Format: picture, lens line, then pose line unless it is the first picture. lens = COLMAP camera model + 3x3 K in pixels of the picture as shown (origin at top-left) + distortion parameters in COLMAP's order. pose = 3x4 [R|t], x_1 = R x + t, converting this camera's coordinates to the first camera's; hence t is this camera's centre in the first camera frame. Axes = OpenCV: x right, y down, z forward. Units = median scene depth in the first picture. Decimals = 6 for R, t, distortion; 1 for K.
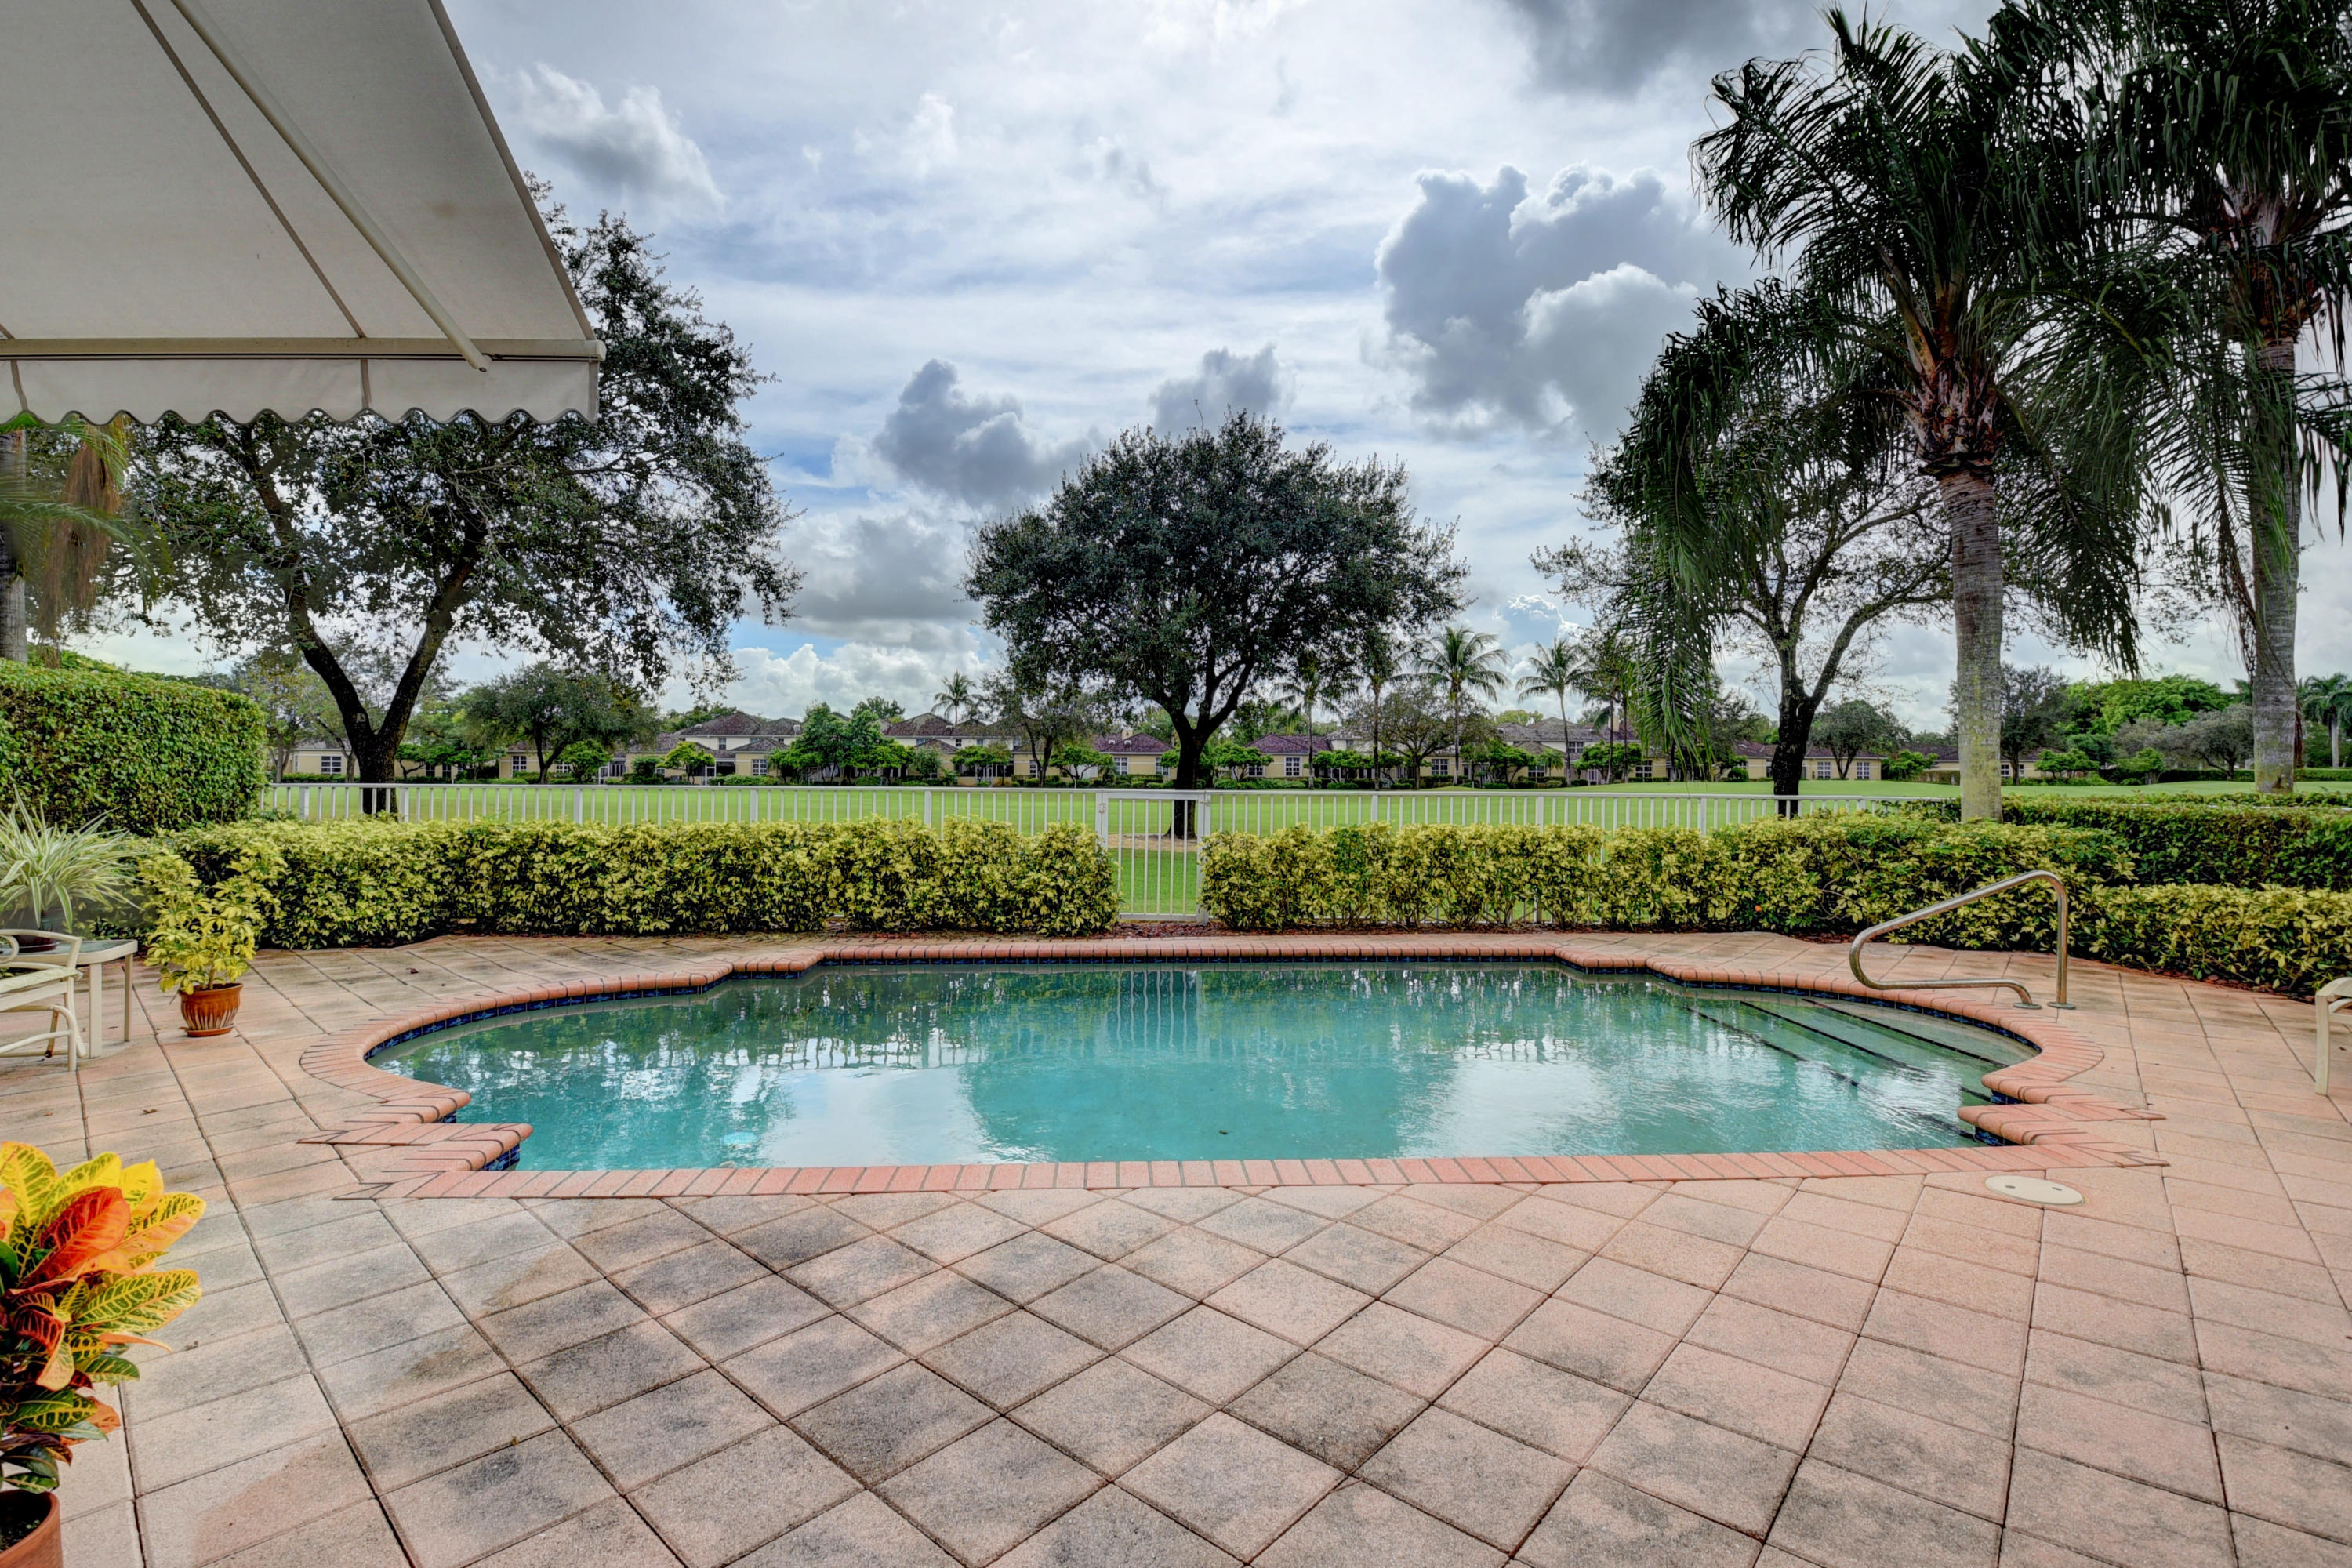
lens RADIAL K [[1047.0, 0, 1161.4], [0, 1047.0, 755.7], [0, 0, 1]] dist [0.006285, -0.000263]
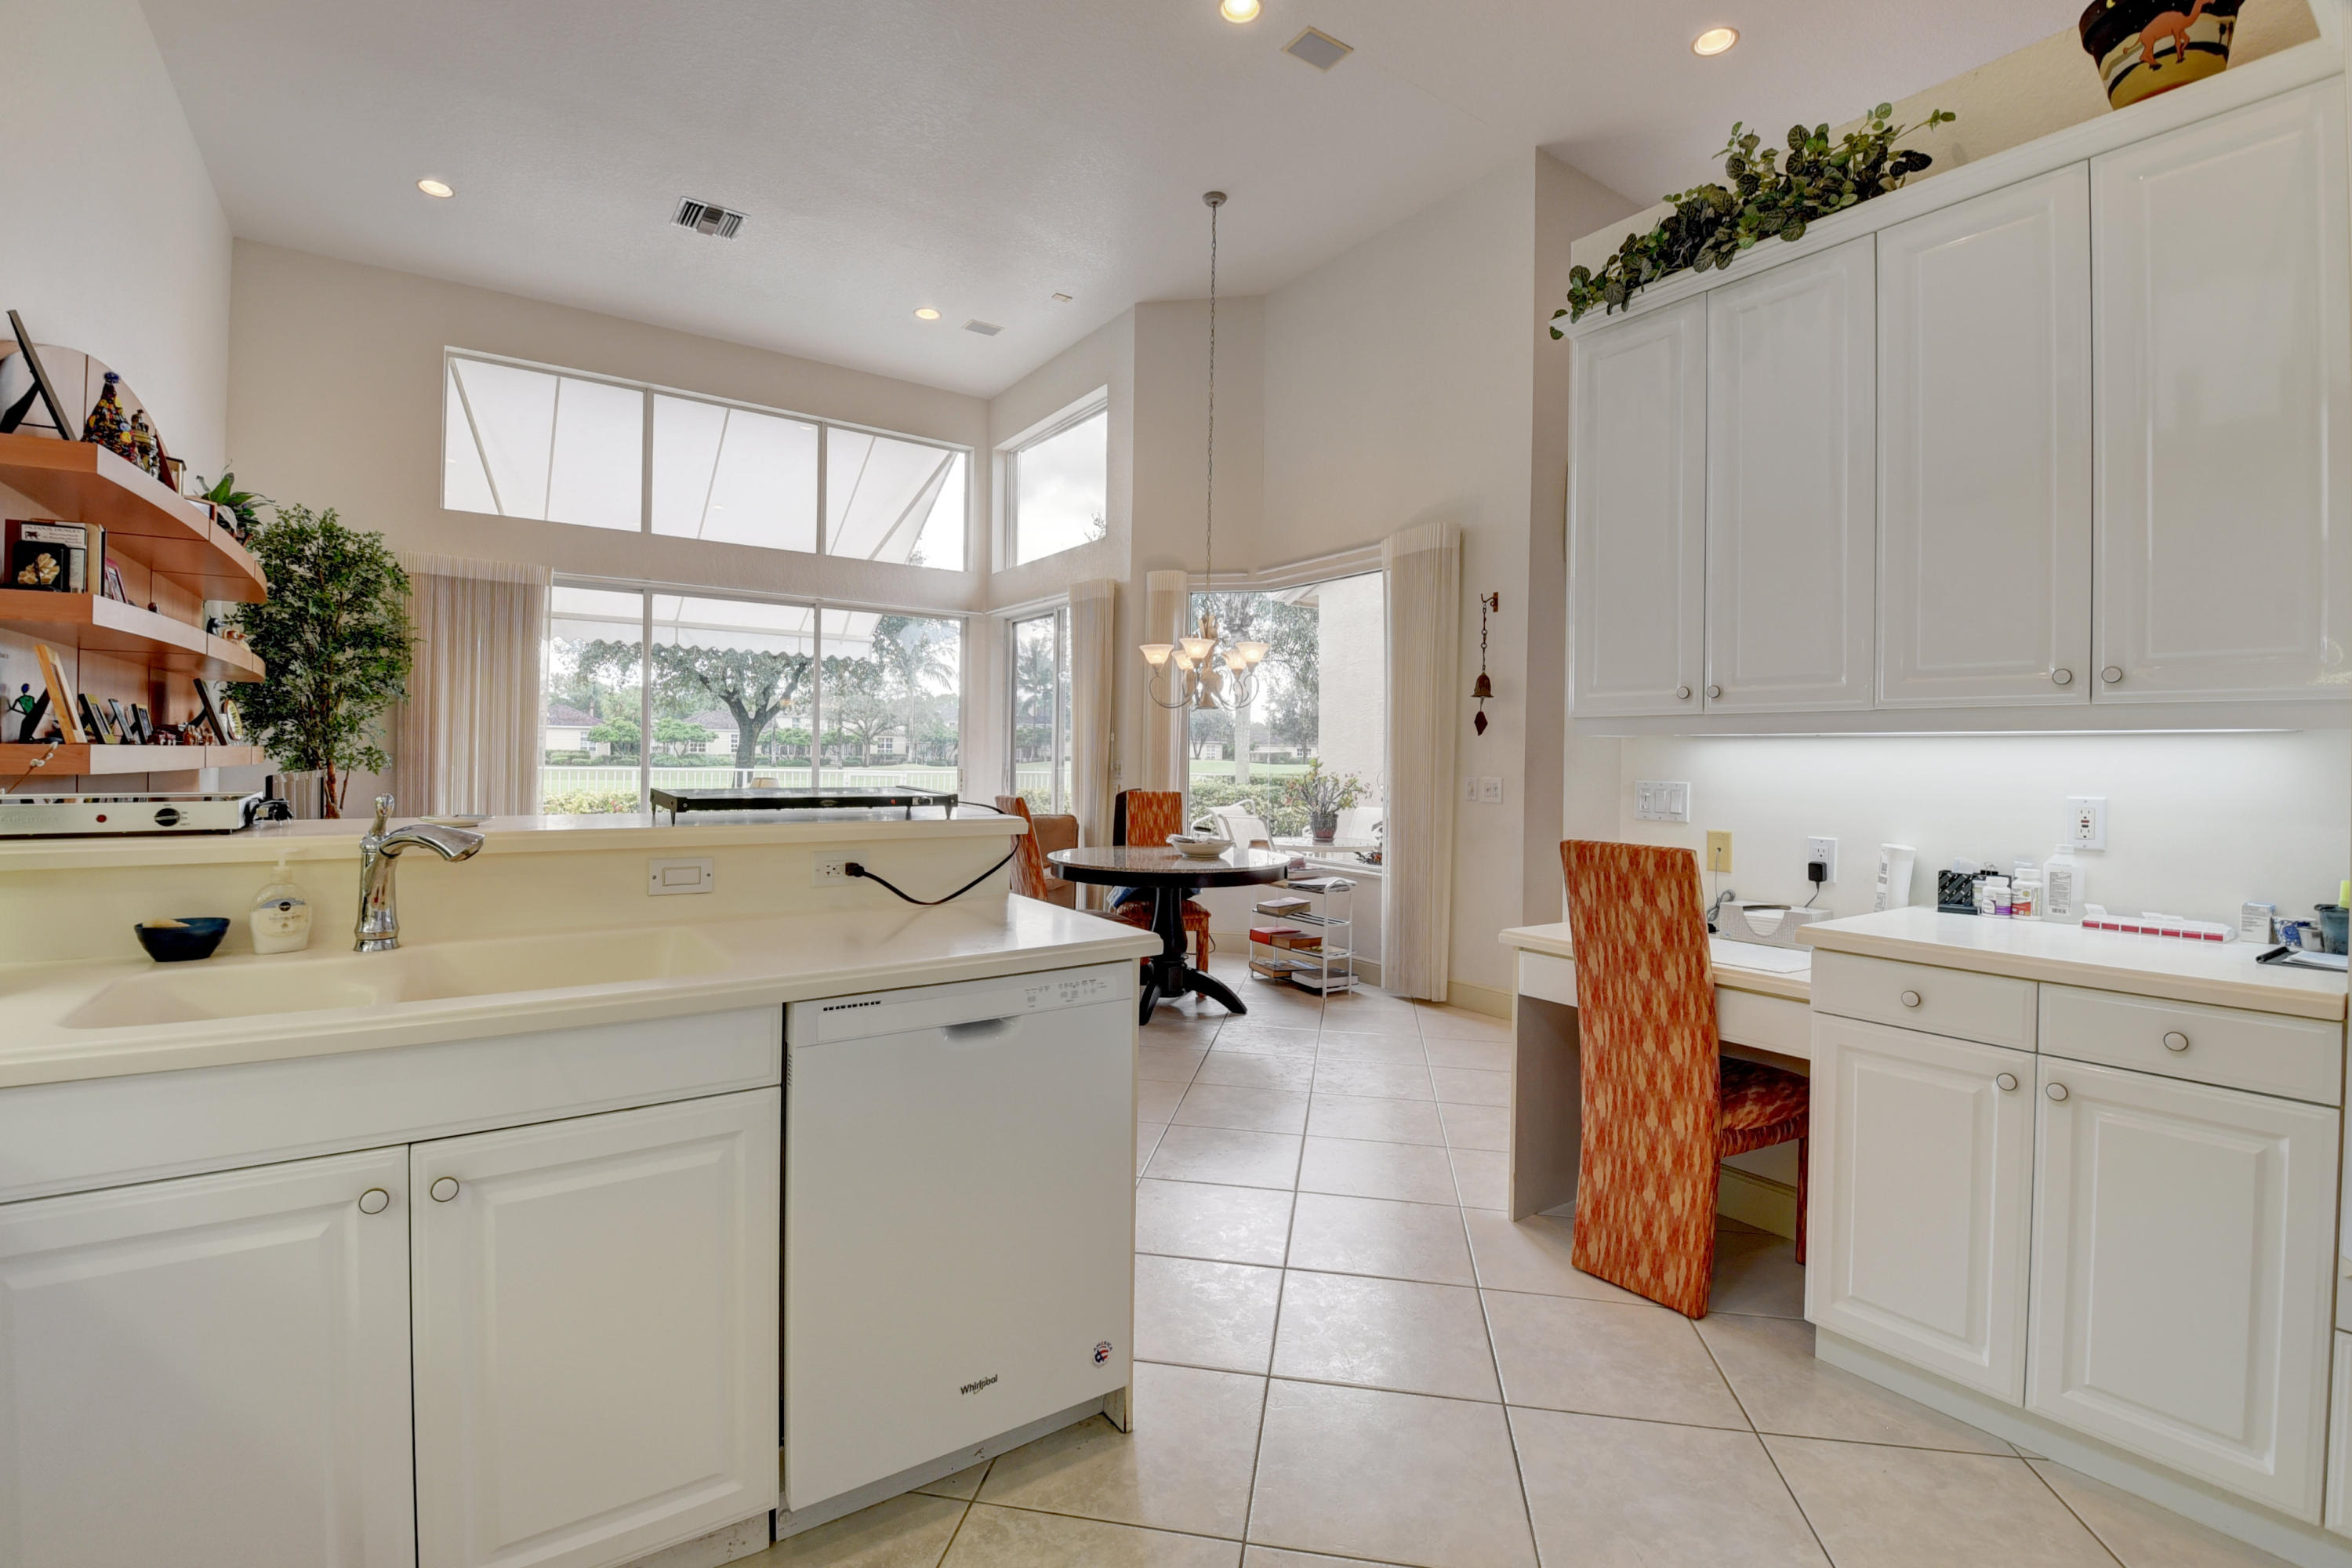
lens RADIAL K [[1055.1, 0, 1186.6], [0, 1055.1, 753.4], [0, 0, 1]] dist [-0.002515, -0.010033]
pose [[0.845727, 0.008615, 0.533546, -0.199086], [-0.019646, 0.999694, 0.014999, -0.012910], [-0.533254, -0.023167, 0.845638, -0.317535]]
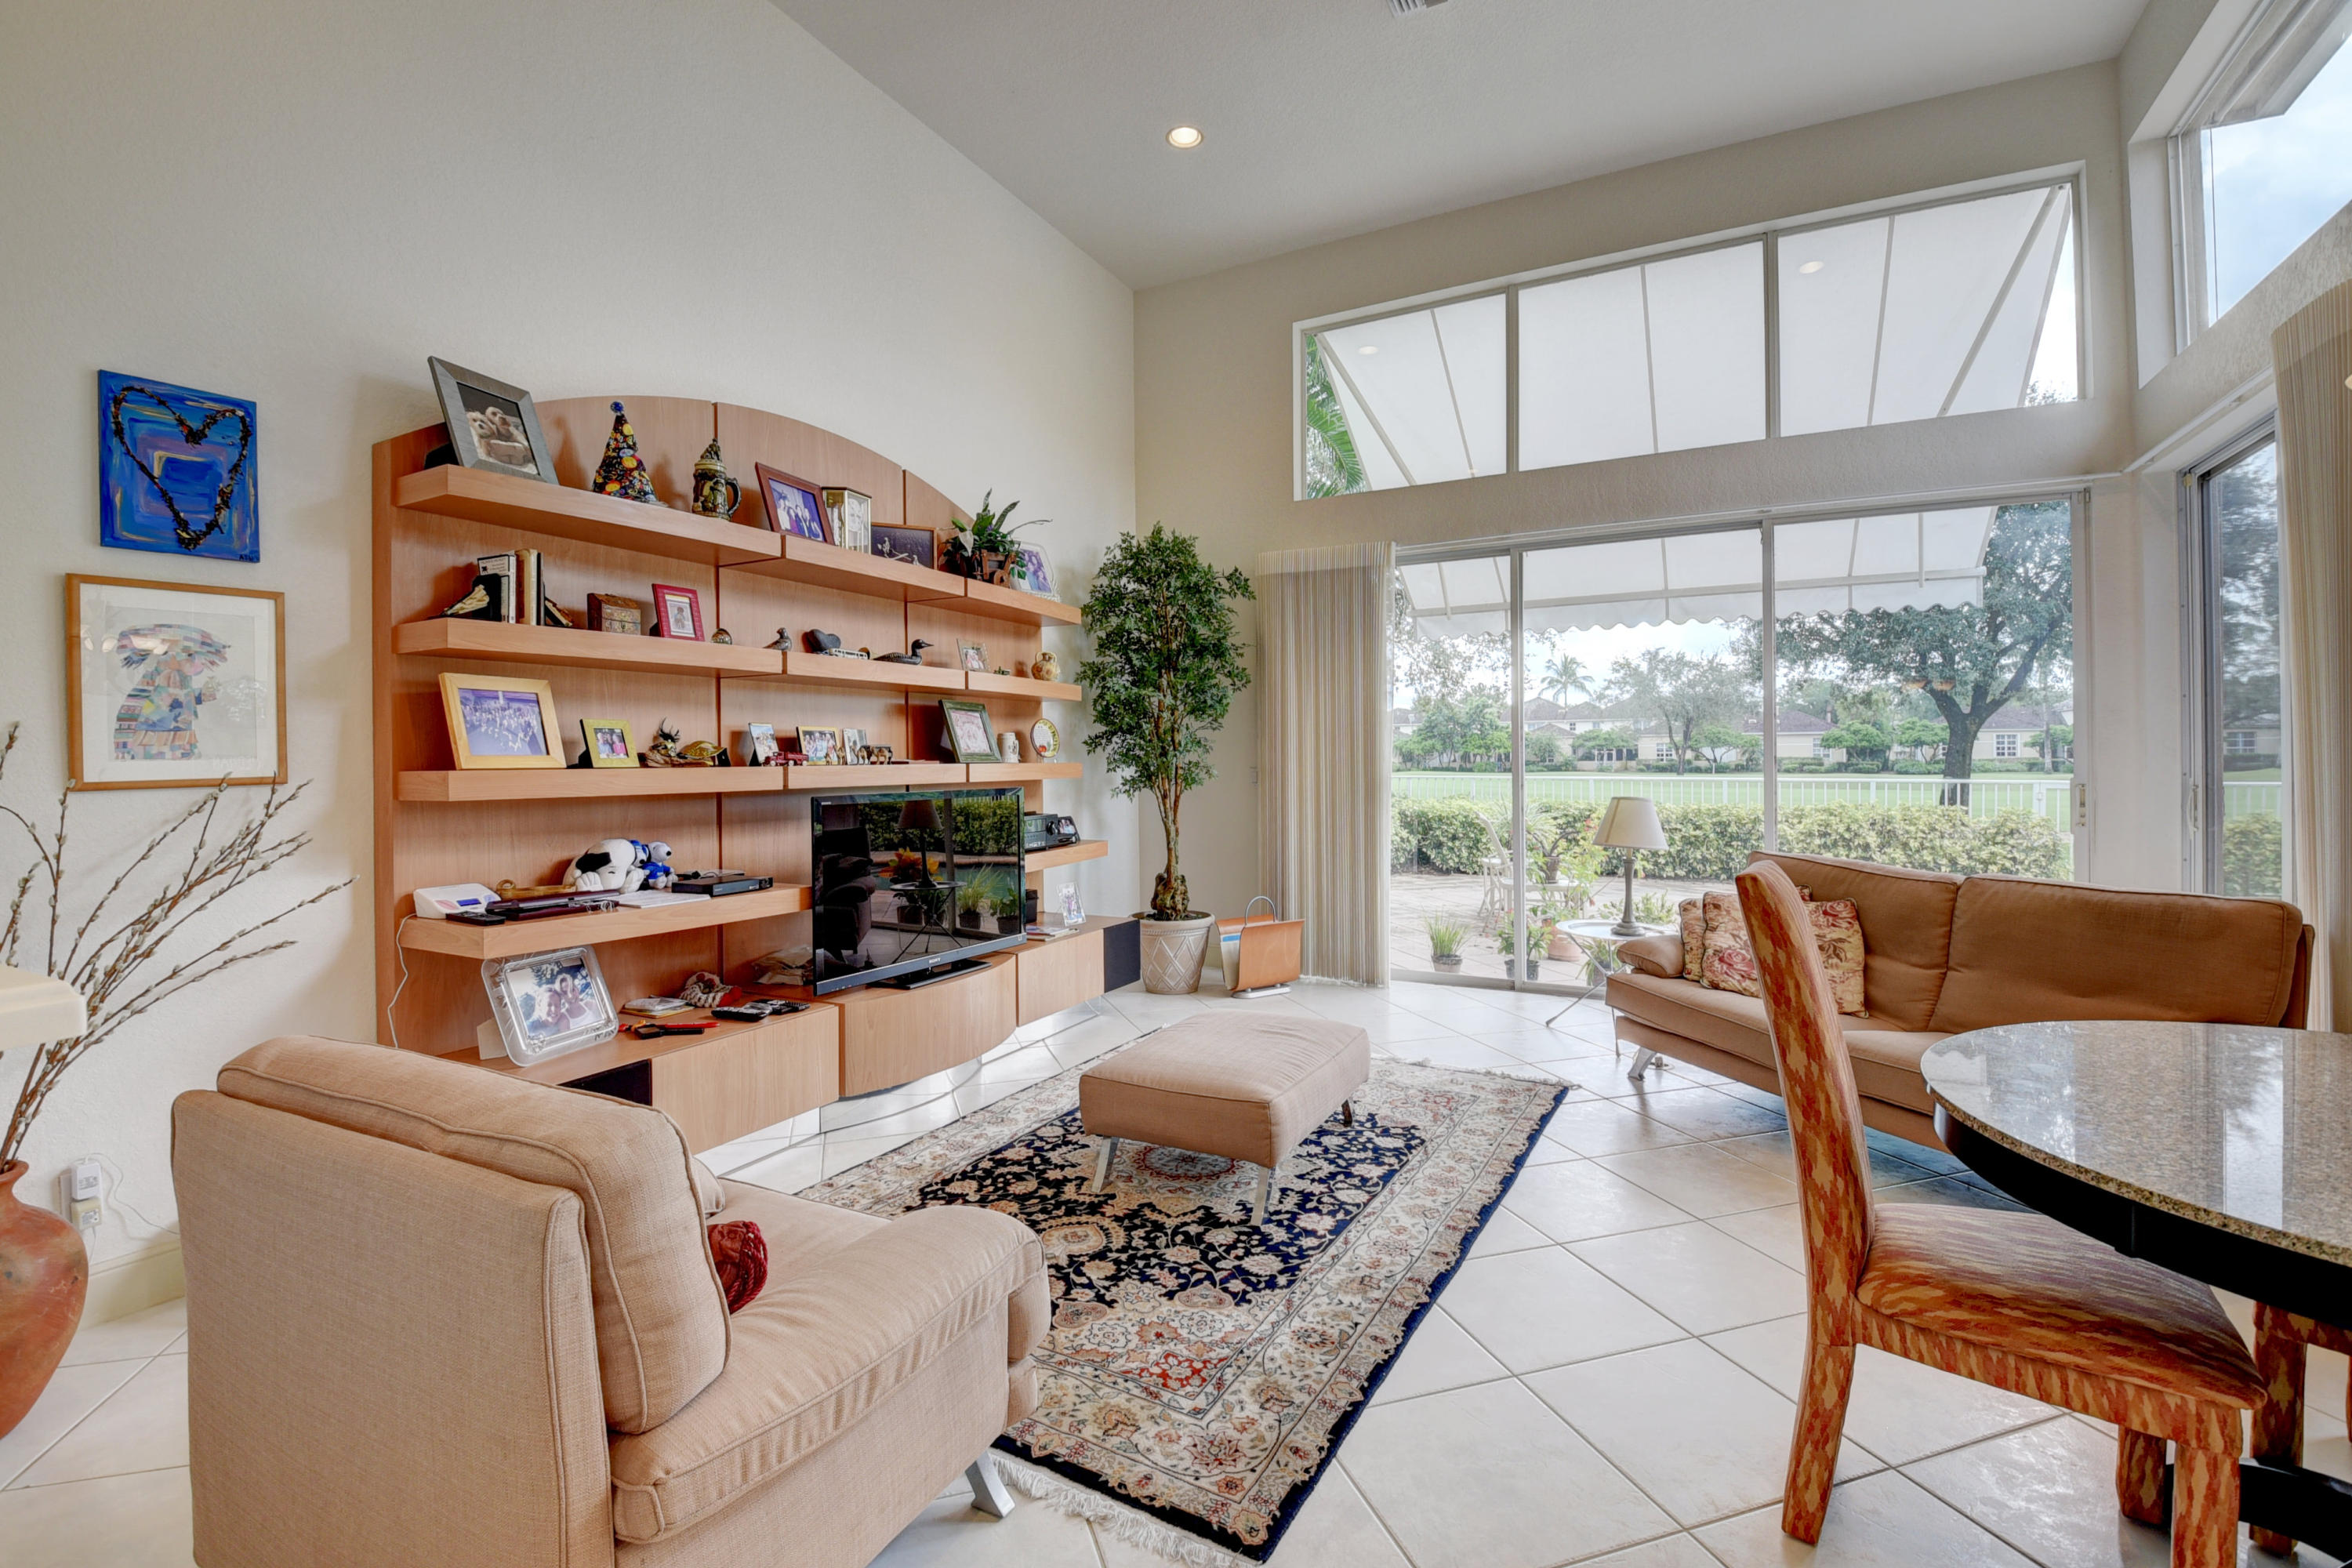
lens RADIAL K [[1048.6, 0, 1148.1], [0, 1048.6, 762.0], [0, 0, 1]] dist [-0.000951, -0.014058]
pose [[0.855536, -0.010382, -0.517640, -0.118268], [0.021216, 0.999662, 0.015016, -0.010734], [0.517309, -0.023829, 0.855467, -0.216098]]
